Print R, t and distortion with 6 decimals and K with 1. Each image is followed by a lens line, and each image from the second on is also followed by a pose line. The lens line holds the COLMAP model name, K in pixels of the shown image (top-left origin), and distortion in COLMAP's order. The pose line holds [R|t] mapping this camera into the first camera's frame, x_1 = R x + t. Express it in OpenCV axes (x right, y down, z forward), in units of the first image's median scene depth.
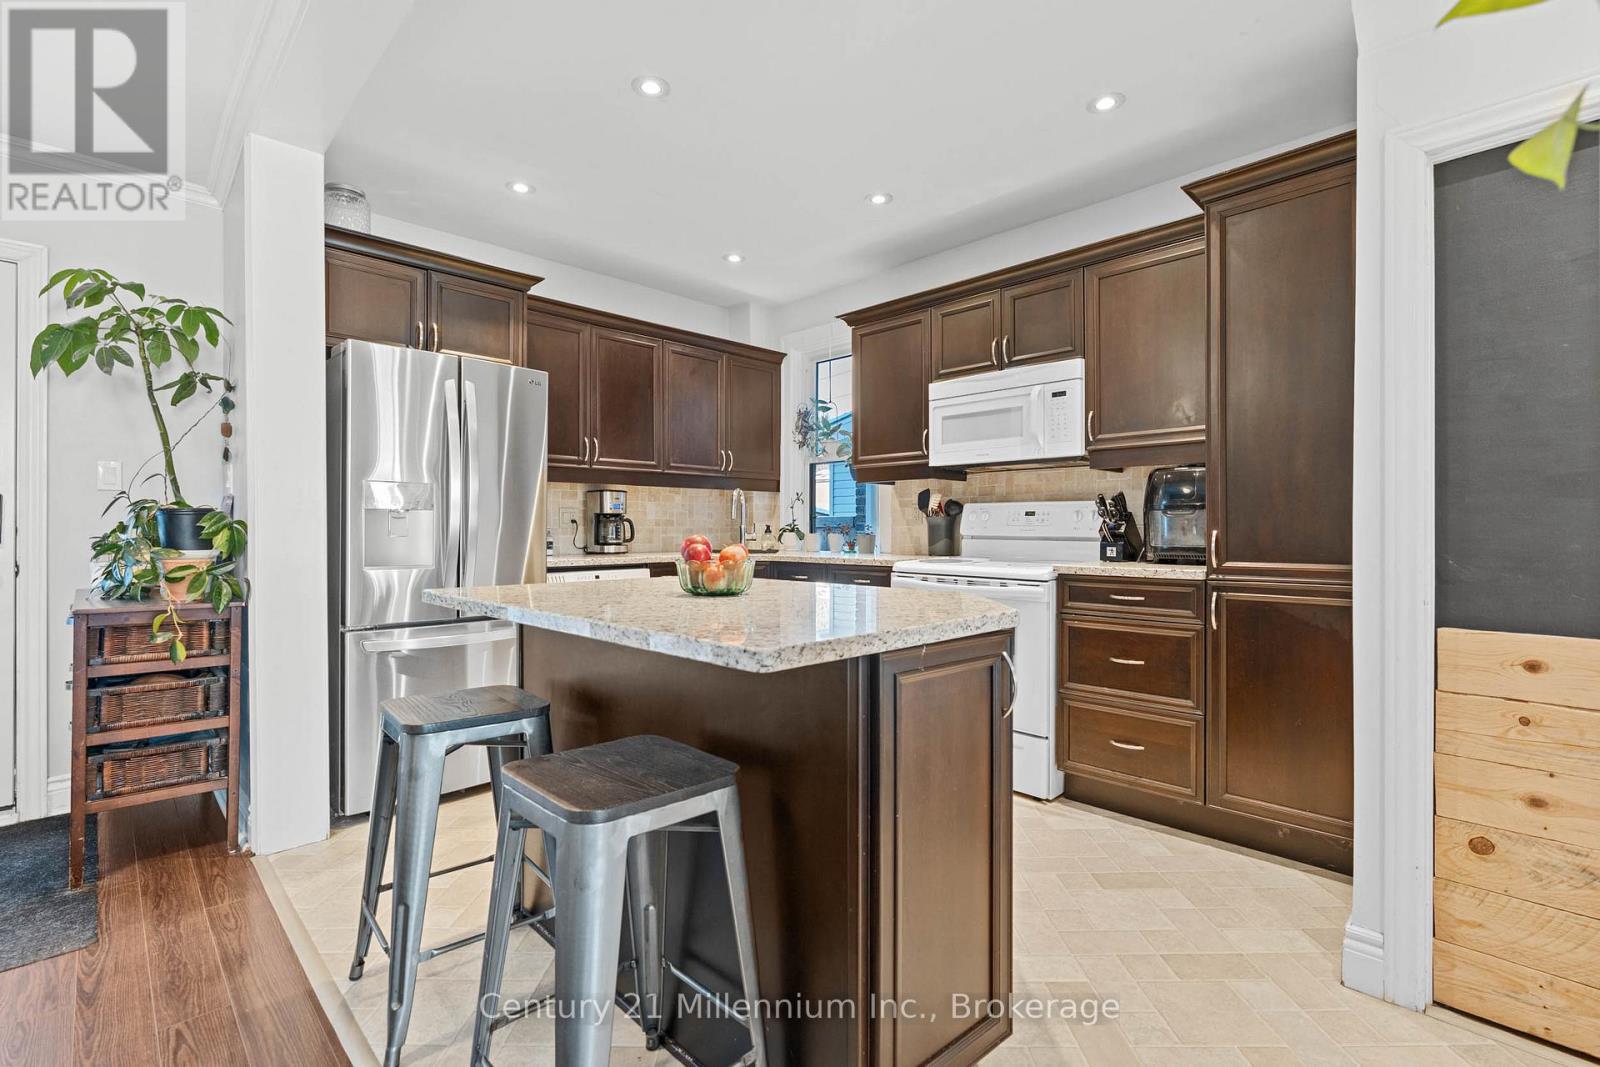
lens RADIAL K [[739.8, 0, 790.6], [0, 739.8, 523.7], [0, 0, 1]] dist [-0.009520, 0.003217]
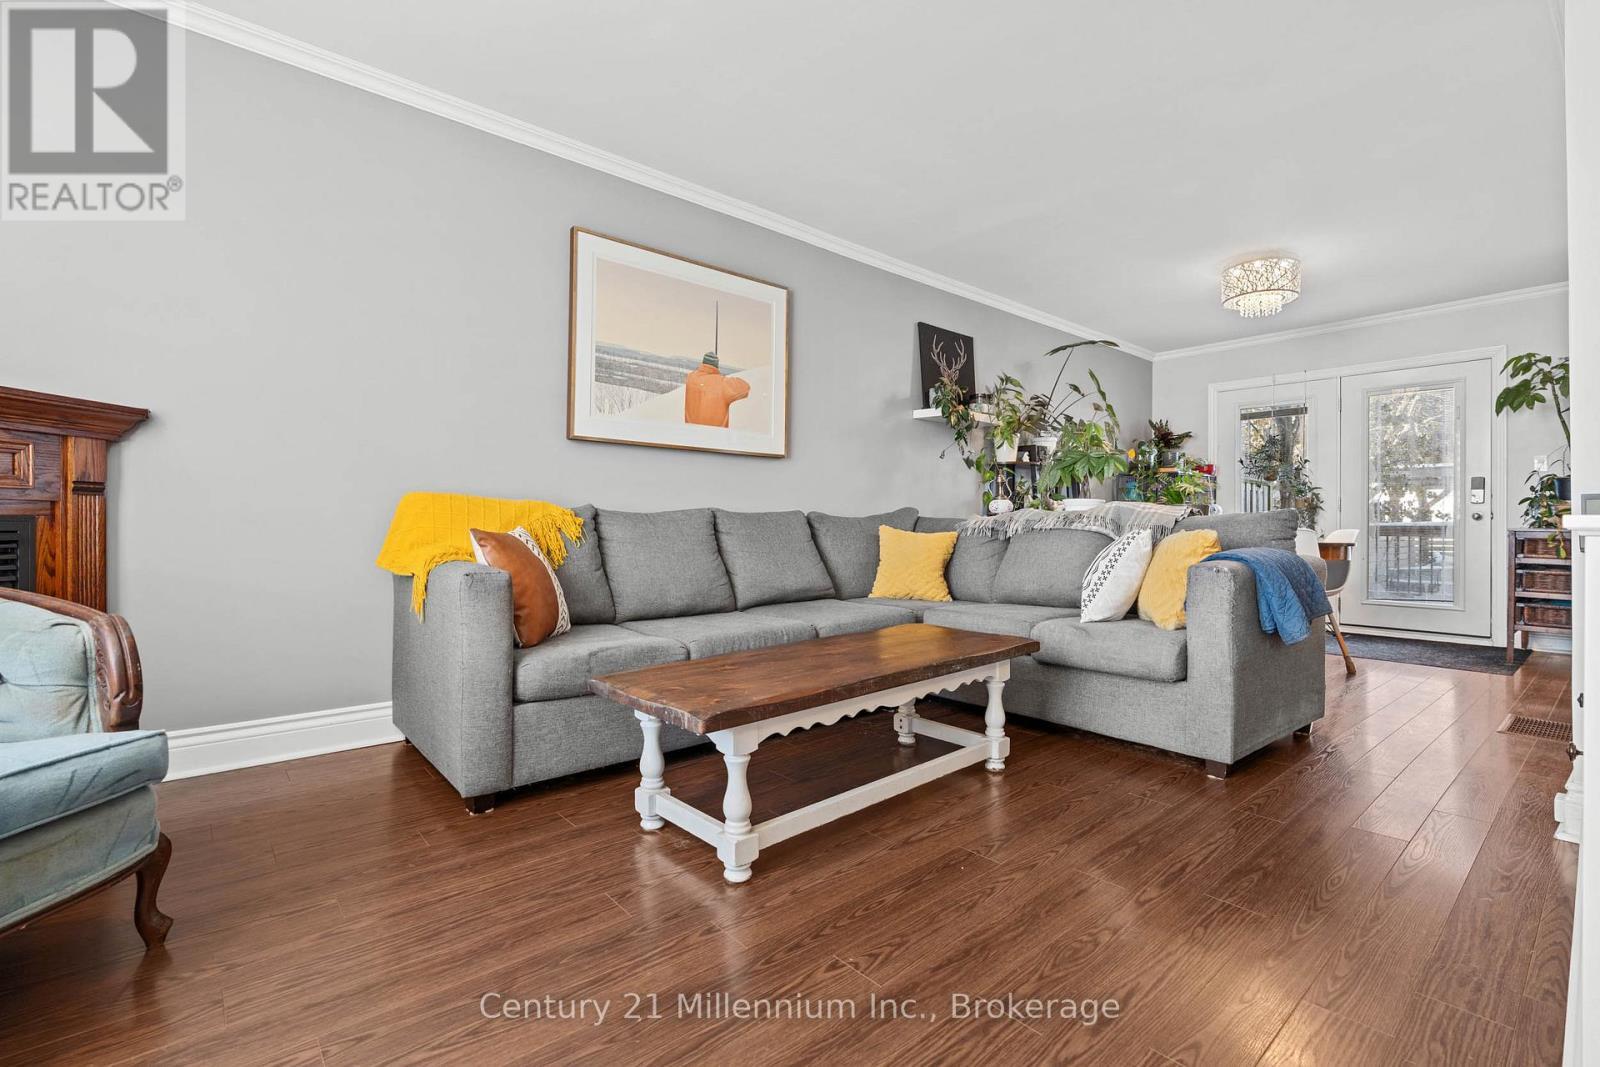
lens RADIAL K [[739.8, 0, 796.1], [0, 739.8, 522.1], [0, 0, 1]] dist [-0.009520, 0.003217]
pose [[-0.060729, -0.003866, -0.998147, 0.760088], [0.001047, 0.999992, -0.003936, 0.064910], [0.998154, -0.001284, -0.060724, -0.547858]]
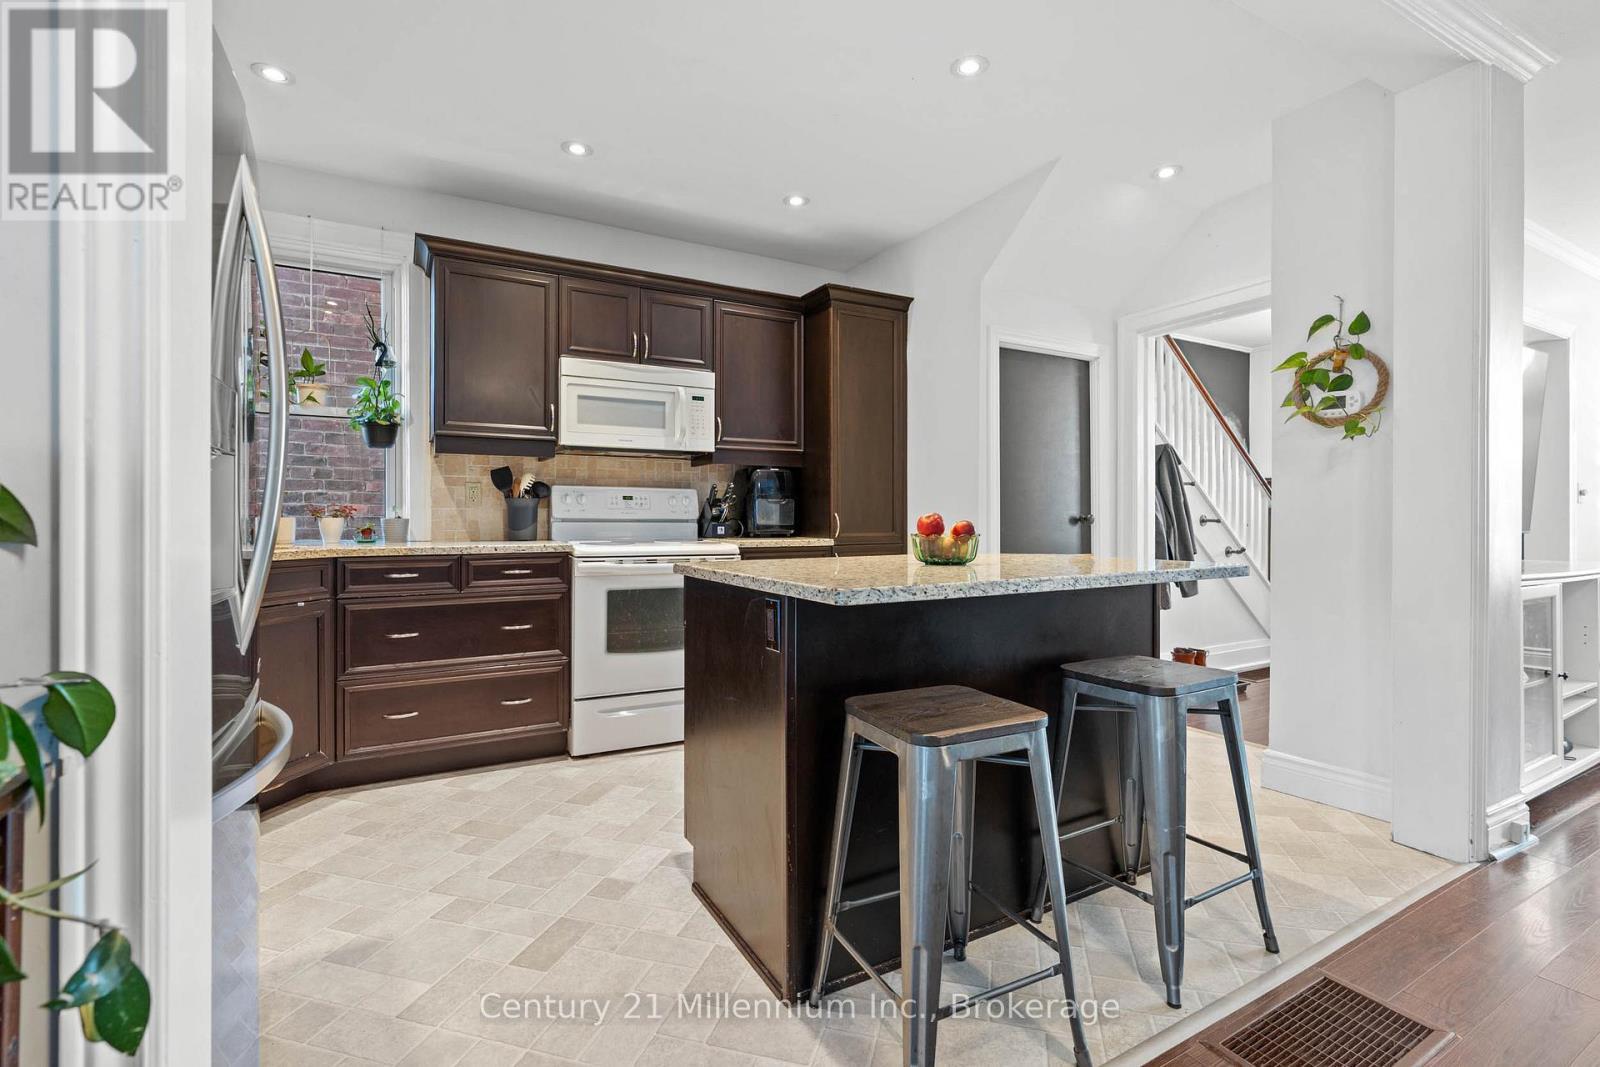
lens RADIAL K [[739.8, 0, 808.9], [0, 739.8, 511.4], [0, 0, 1]] dist [-0.009520, 0.003217]
pose [[0.254581, 0.008431, 0.967015, -0.663997], [-0.009142, 0.999938, -0.006311, 0.010546], [-0.967008, -0.007233, 0.254642, 0.474595]]
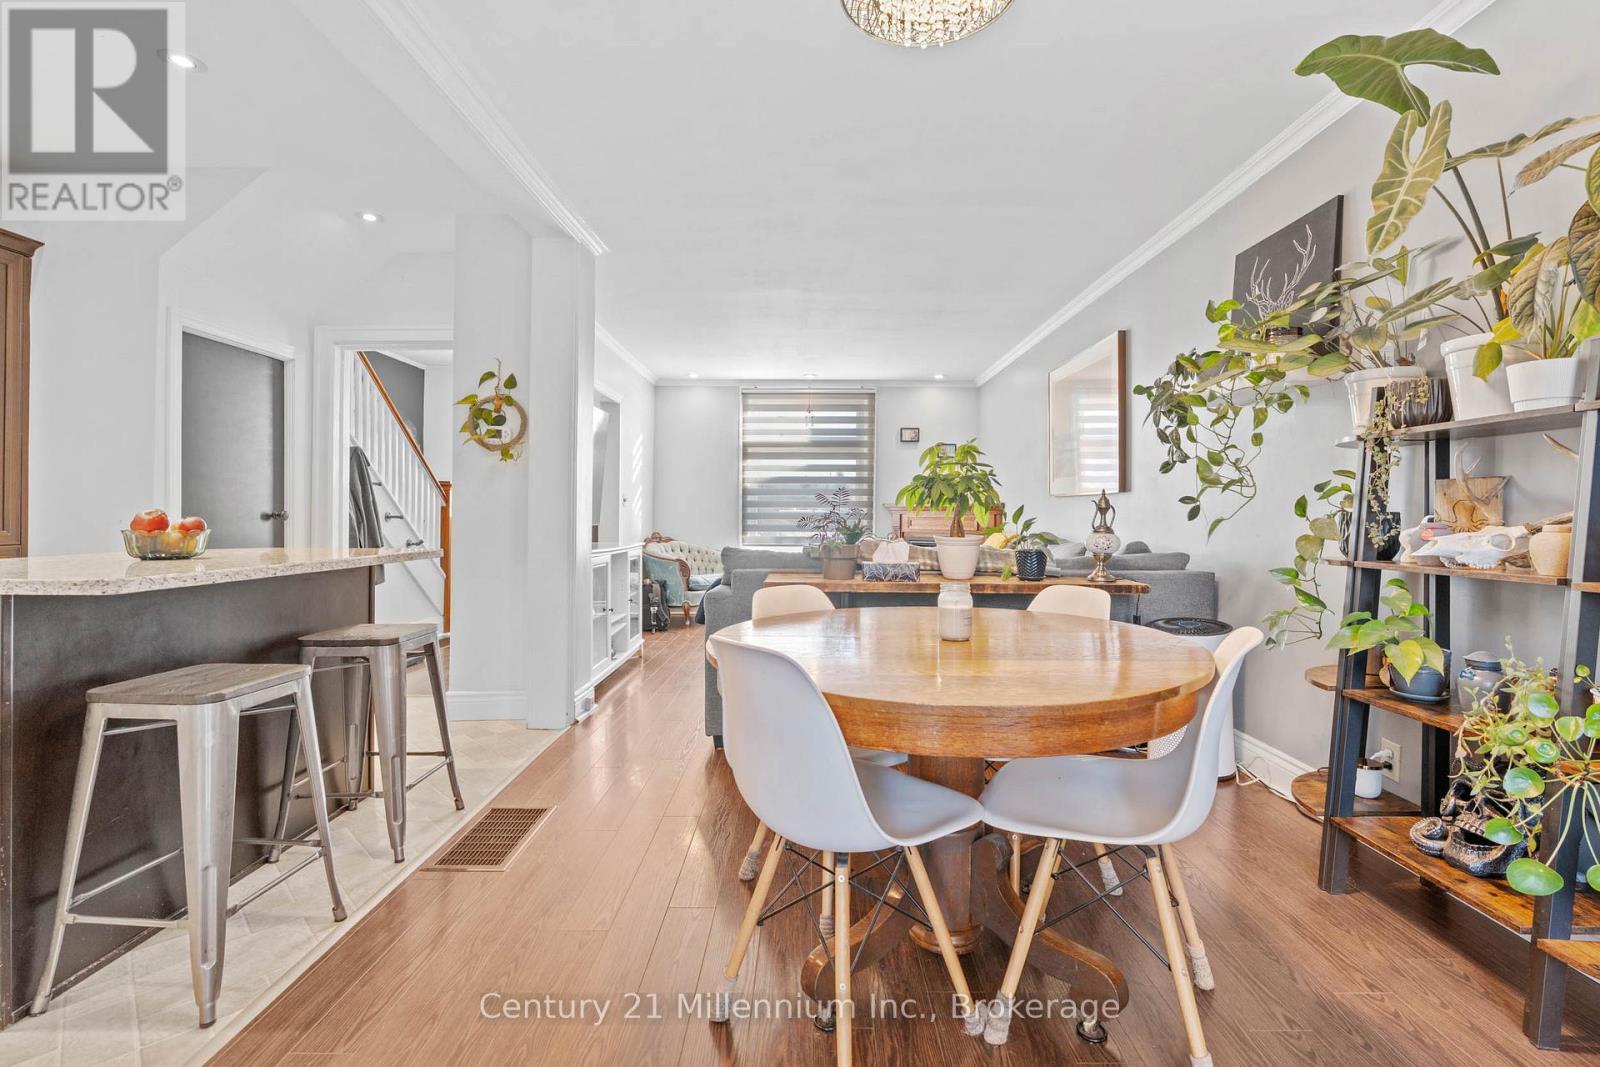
lens RADIAL K [[739.8, 0, 766.6], [0, 739.8, 528.5], [0, 0, 1]] dist [-0.009520, 0.003217]
pose [[-0.664674, -0.016233, 0.746957, -0.854284], [-0.012923, 0.999864, 0.010230, 0.010469], [-0.747022, -0.002853, -0.664793, 0.560311]]
